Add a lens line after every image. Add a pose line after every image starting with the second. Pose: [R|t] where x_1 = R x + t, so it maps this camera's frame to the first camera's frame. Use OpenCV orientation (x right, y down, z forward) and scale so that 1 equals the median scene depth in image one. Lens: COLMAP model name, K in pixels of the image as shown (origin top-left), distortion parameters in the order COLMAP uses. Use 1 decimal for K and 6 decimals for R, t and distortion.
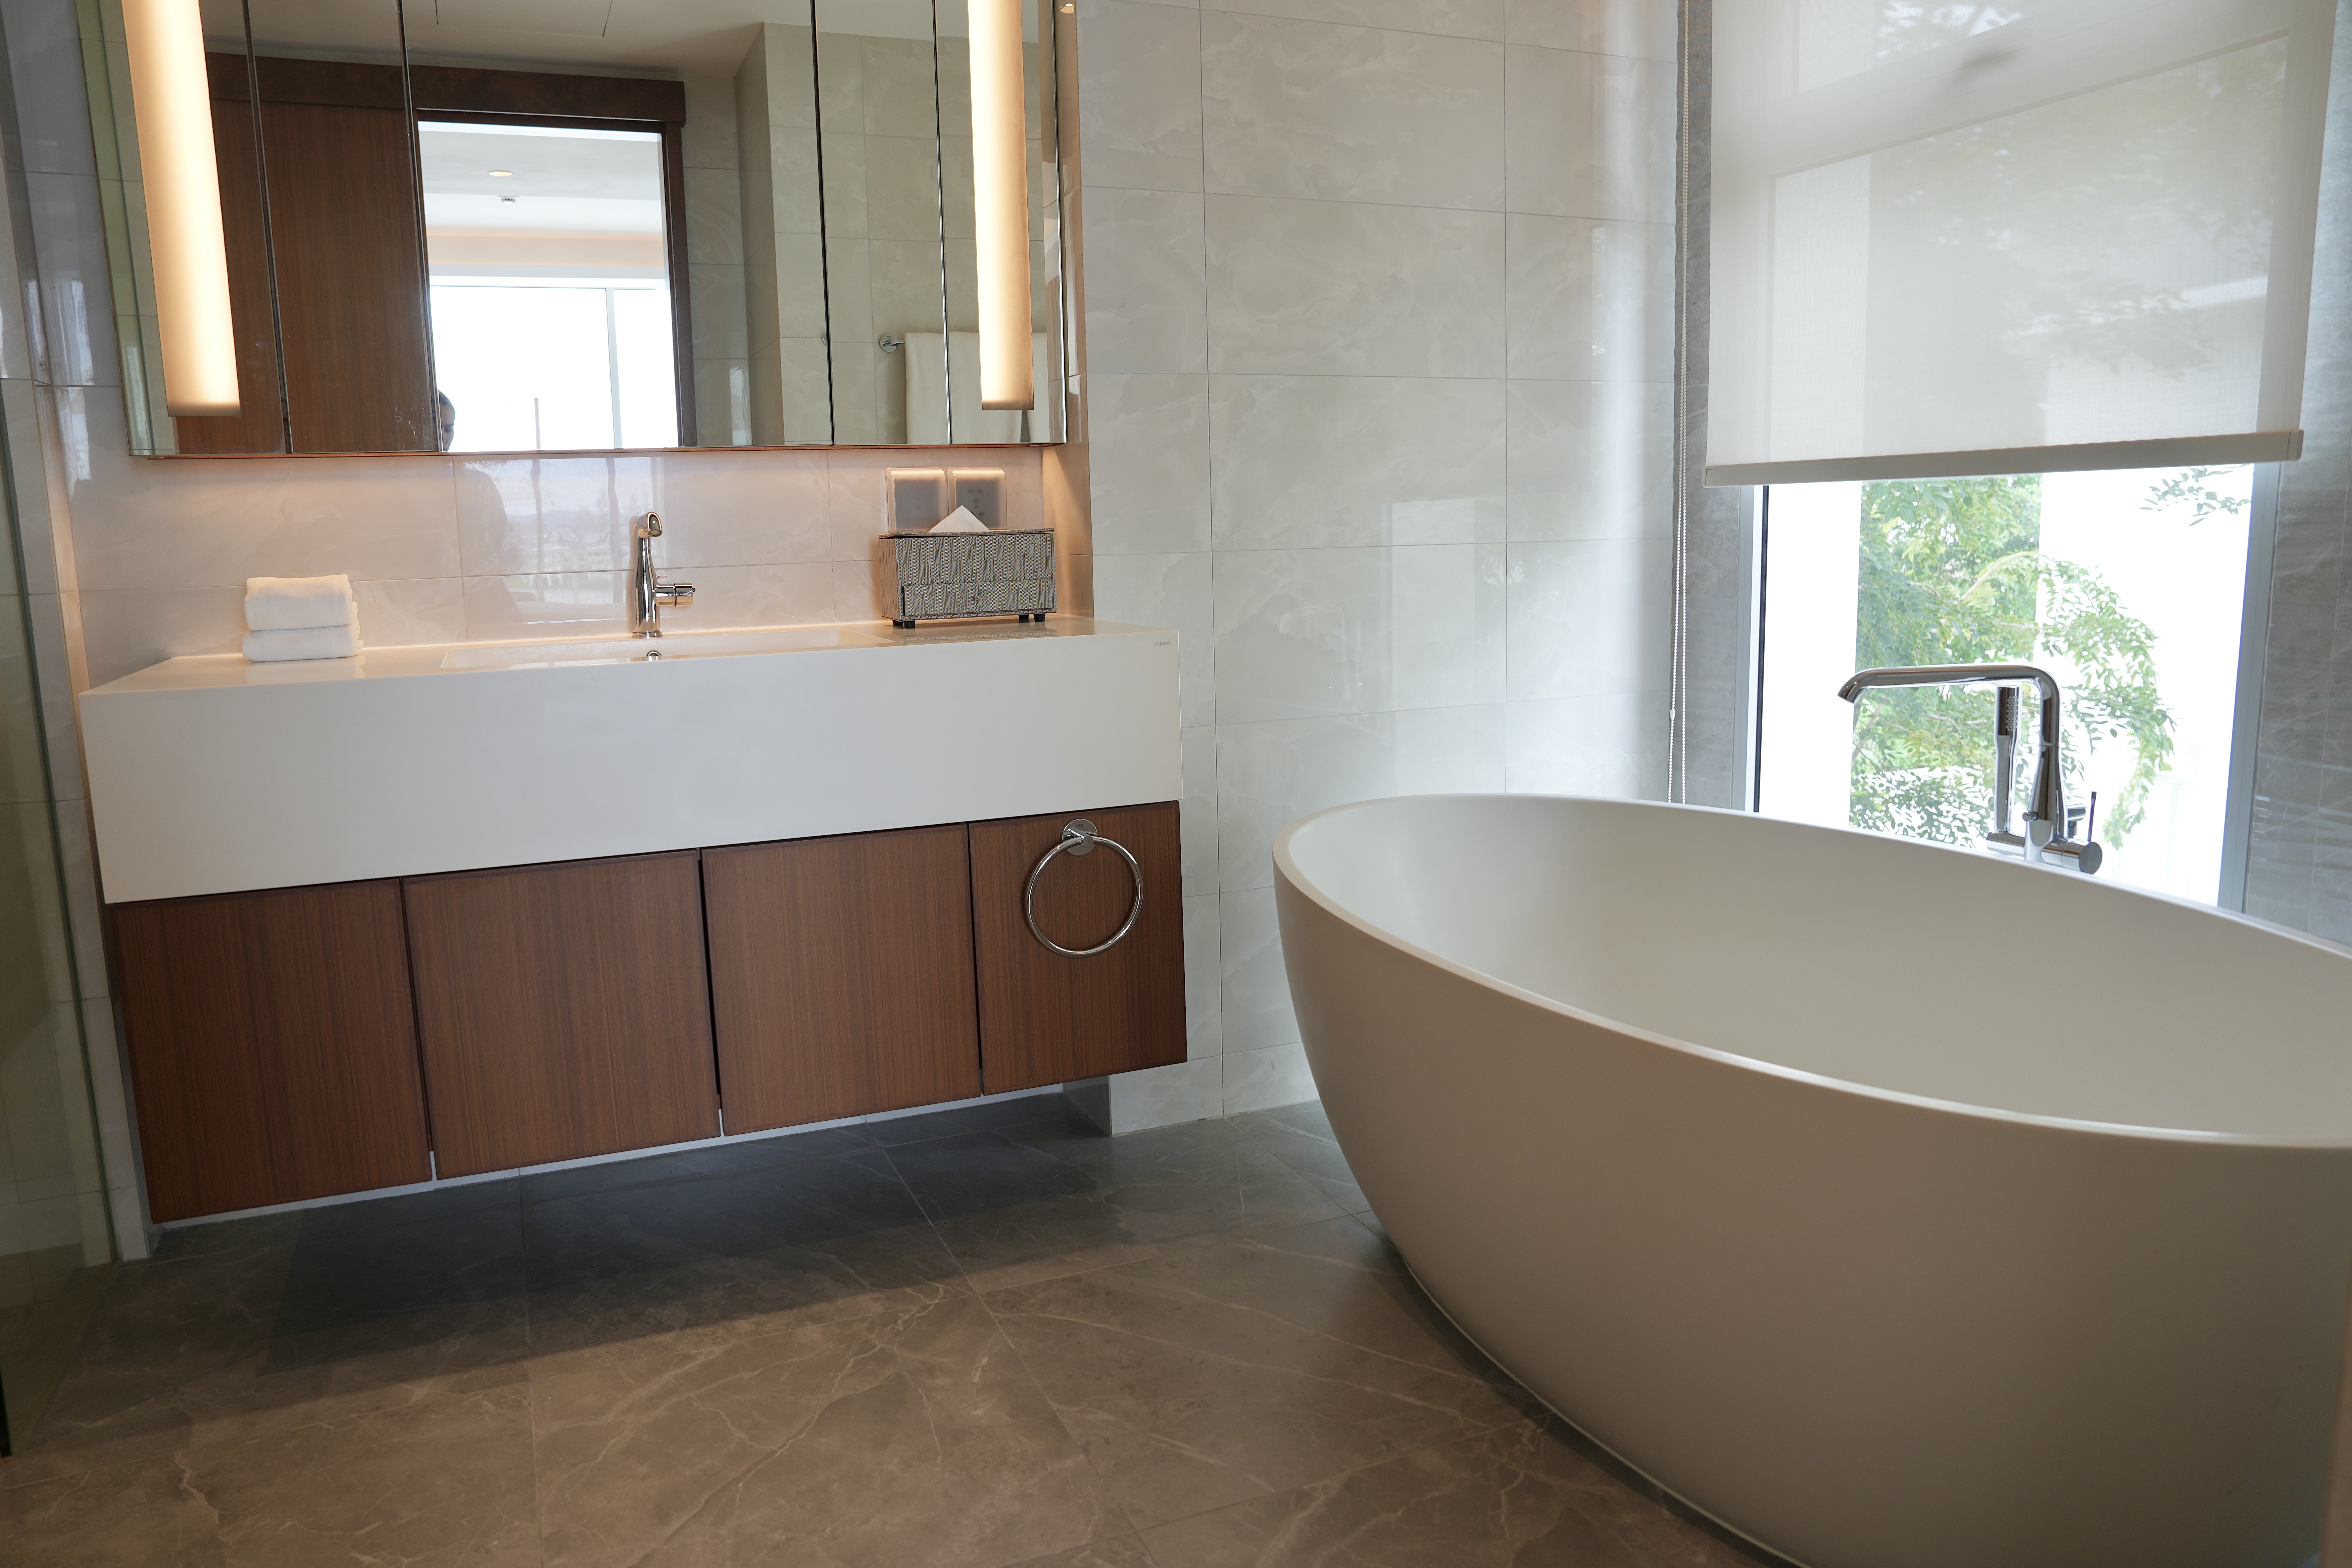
lens RADIAL K [[1592.2, 0, 1176.0], [0, 1592.2, 784.0], [0, 0, 1]] dist [-0.086435, 0.051288]
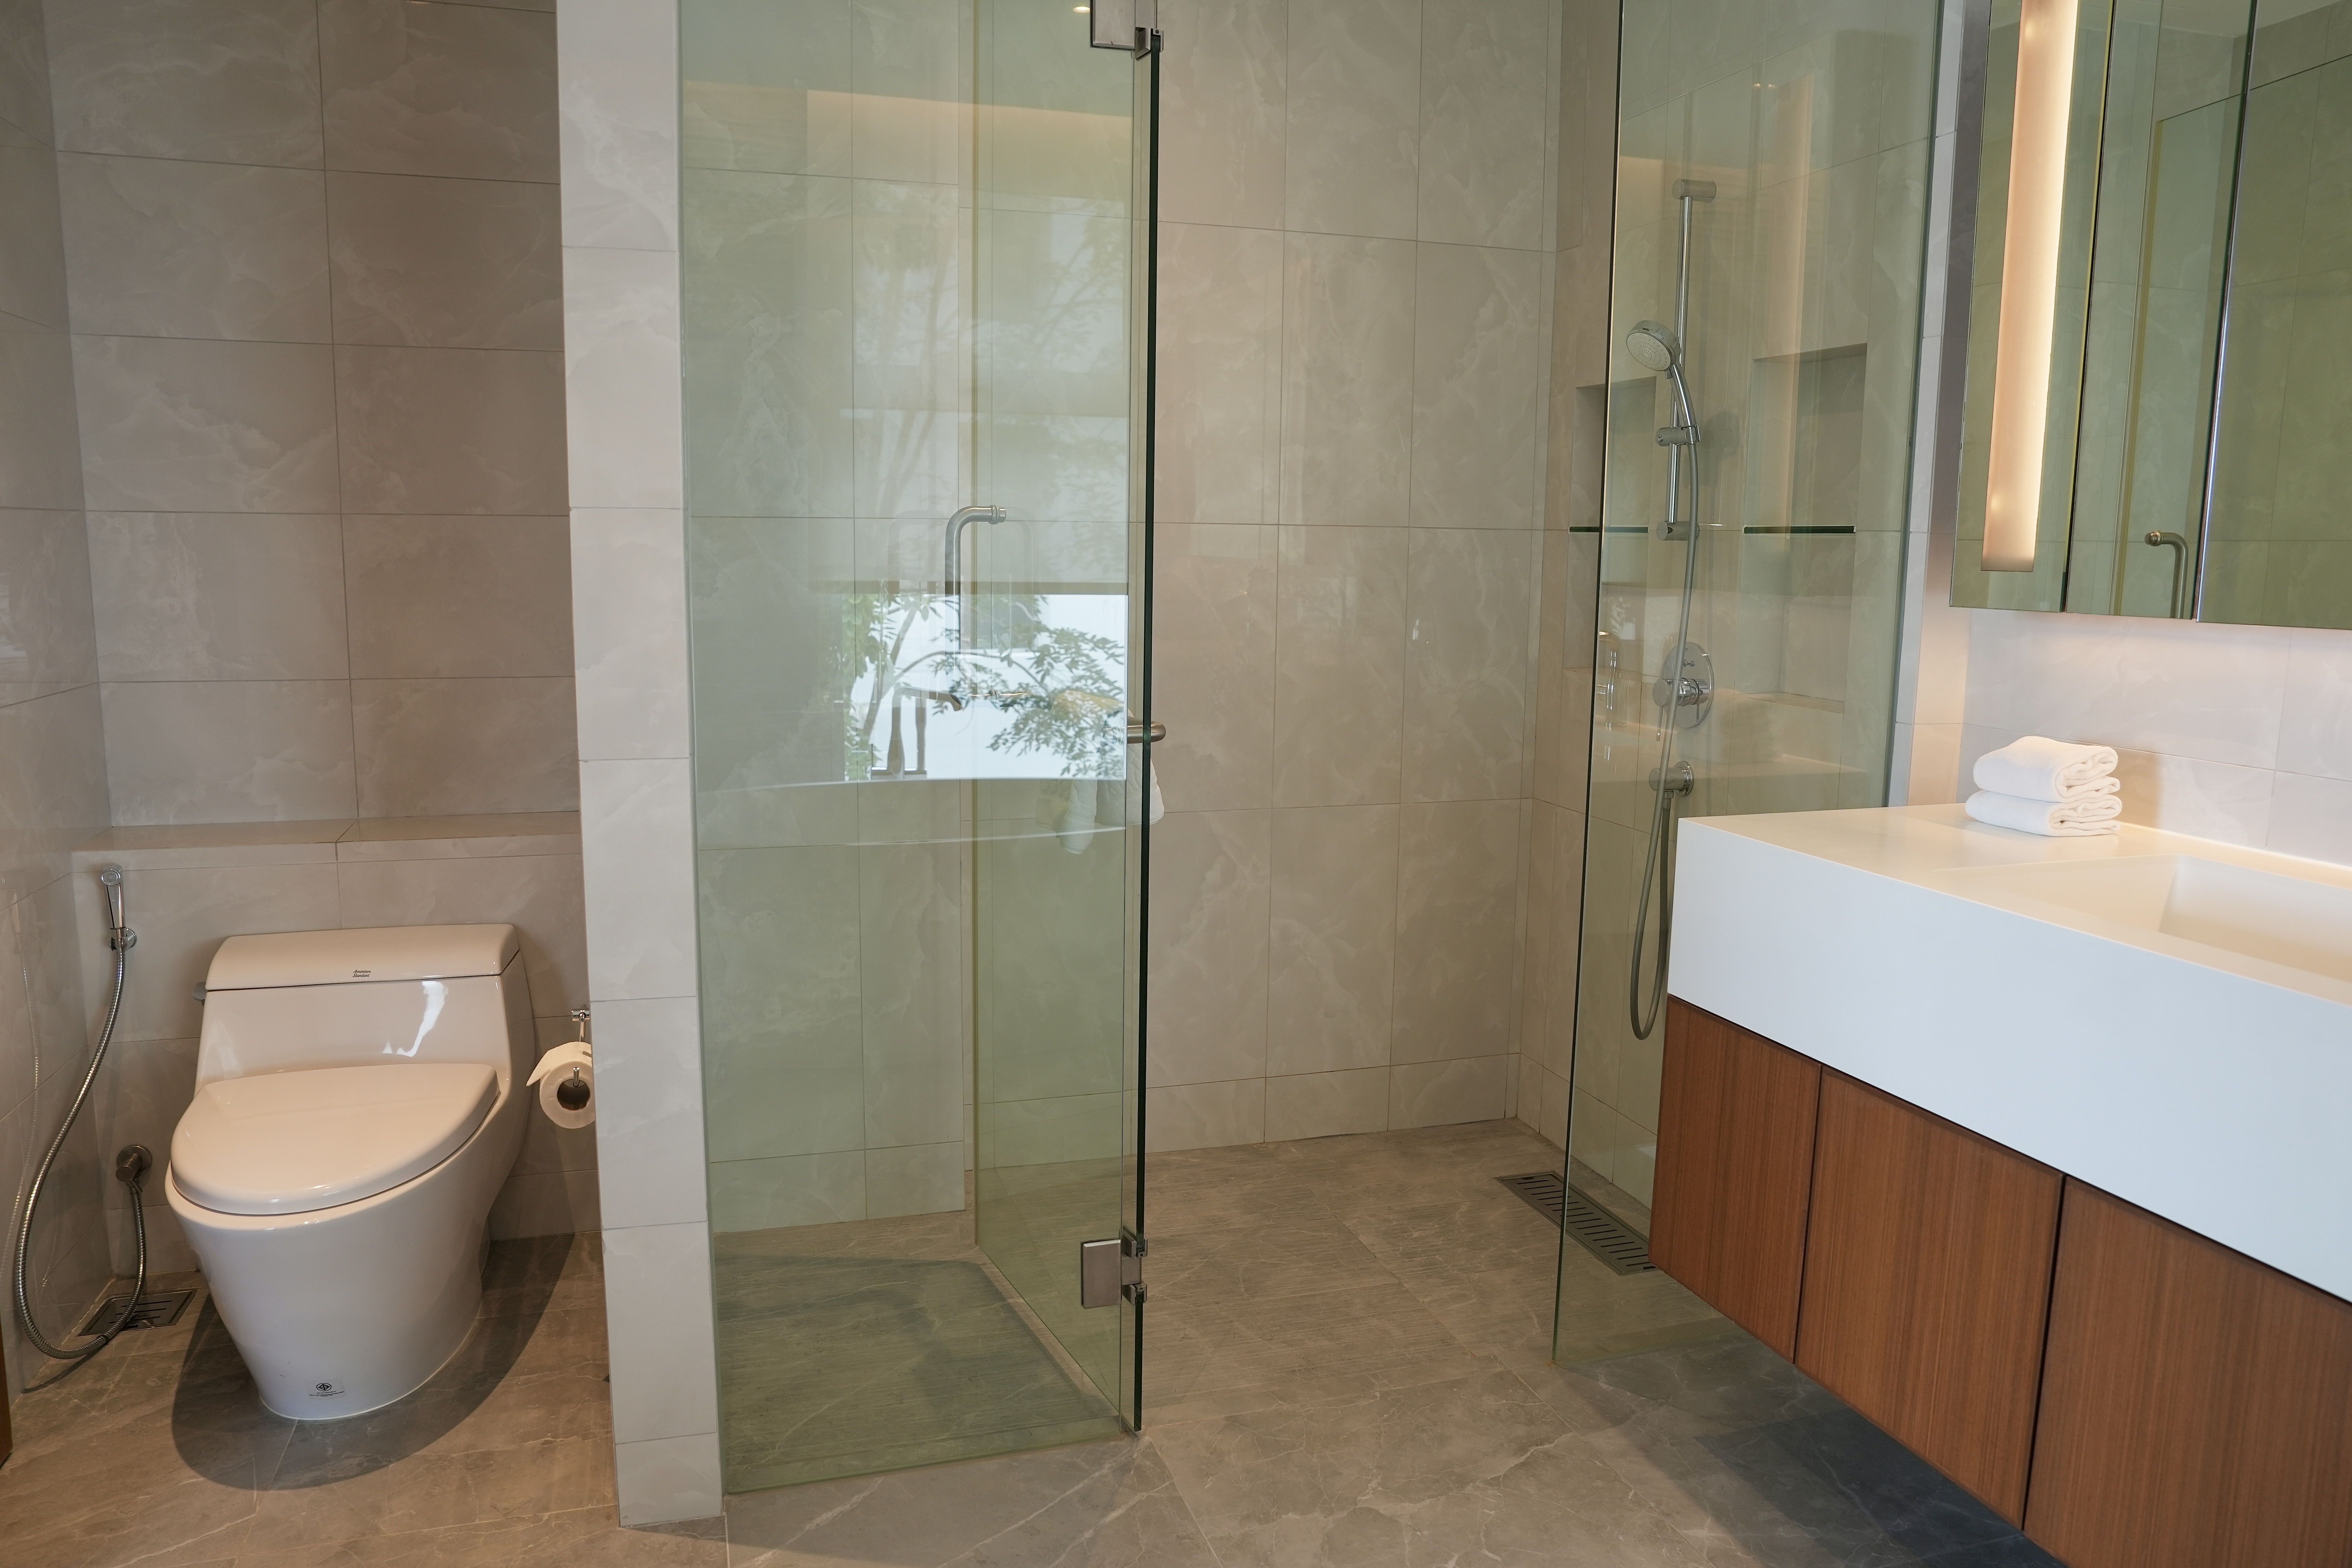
lens RADIAL K [[1592.2, 0, 1176.0], [0, 1592.2, 784.0], [0, 0, 1]] dist [-0.086435, 0.051288]
pose [[-0.094707, 0.167789, -0.981263, 0.479415], [-0.171770, 0.968155, 0.182127, -0.219966], [0.980574, 0.185801, -0.062870, 0.628512]]
